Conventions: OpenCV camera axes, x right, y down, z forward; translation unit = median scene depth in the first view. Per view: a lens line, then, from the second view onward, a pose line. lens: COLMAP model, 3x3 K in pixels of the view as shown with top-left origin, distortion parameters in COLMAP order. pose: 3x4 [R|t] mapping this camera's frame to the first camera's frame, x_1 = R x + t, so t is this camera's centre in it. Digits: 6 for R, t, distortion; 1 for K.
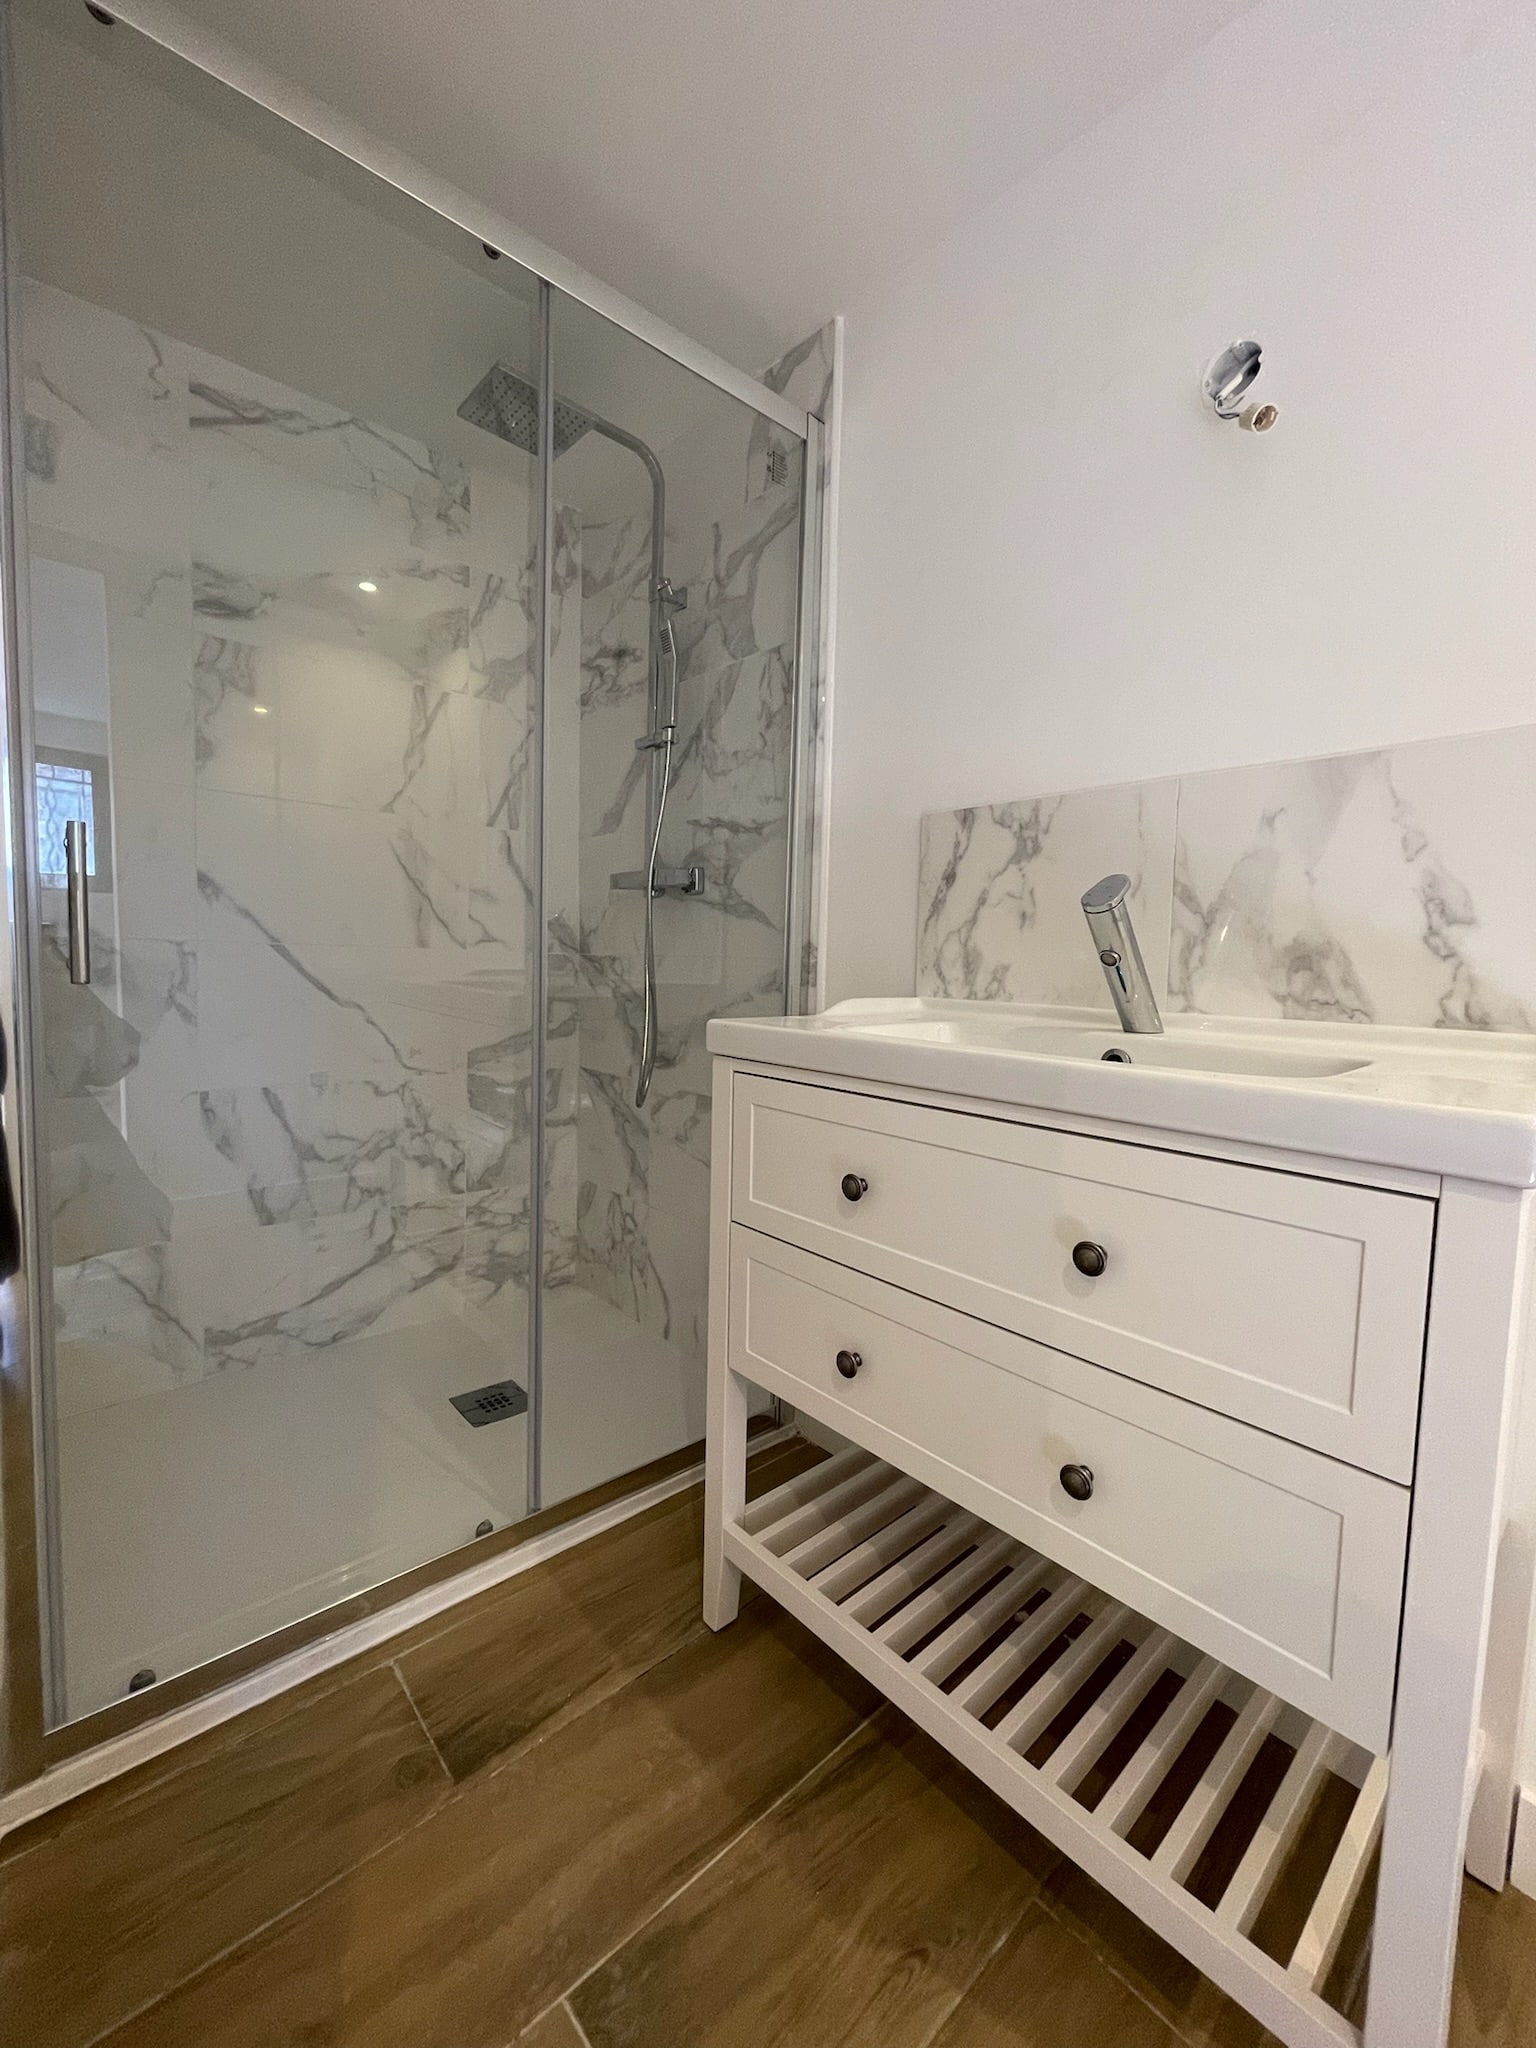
lens RADIAL K [[822.7, 0, 762.3], [0, 822.7, 1018.4], [0, 0, 1]] dist [-0.008216, 0.001093]
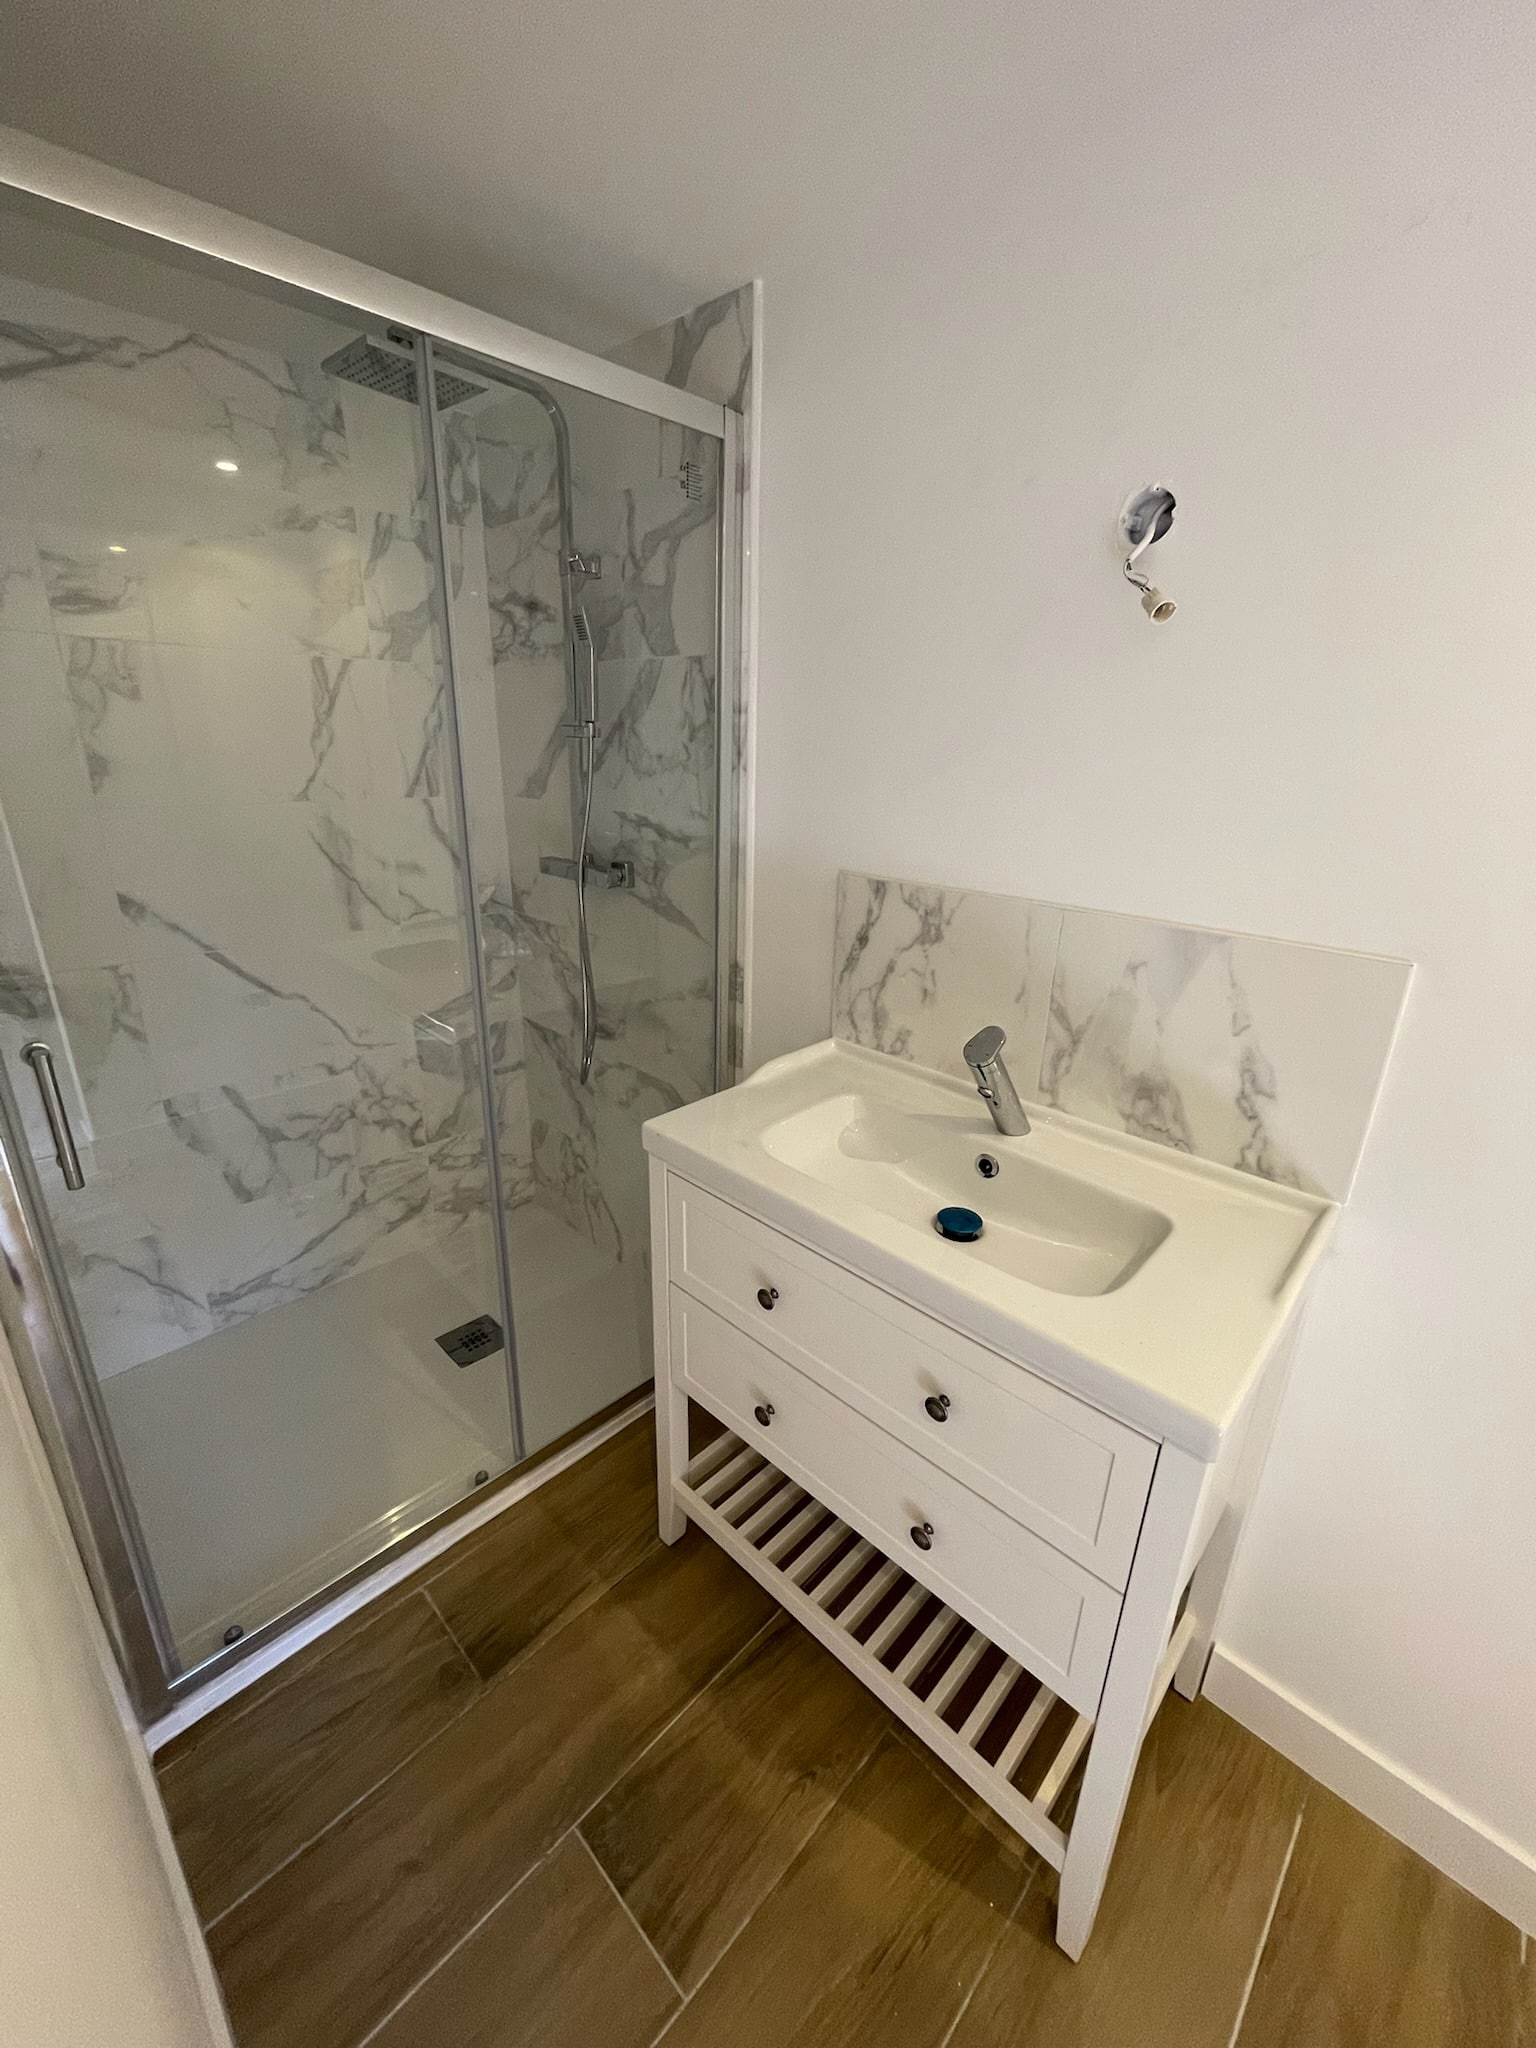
lens RADIAL K [[822.7, 0, 762.3], [0, 822.7, 1018.4], [0, 0, 1]] dist [-0.008216, 0.001093]
pose [[0.997523, -0.025316, 0.065624, 0.018997], [0.007547, 0.966117, 0.257994, -0.285625], [-0.069932, -0.256860, 0.963915, -0.045884]]
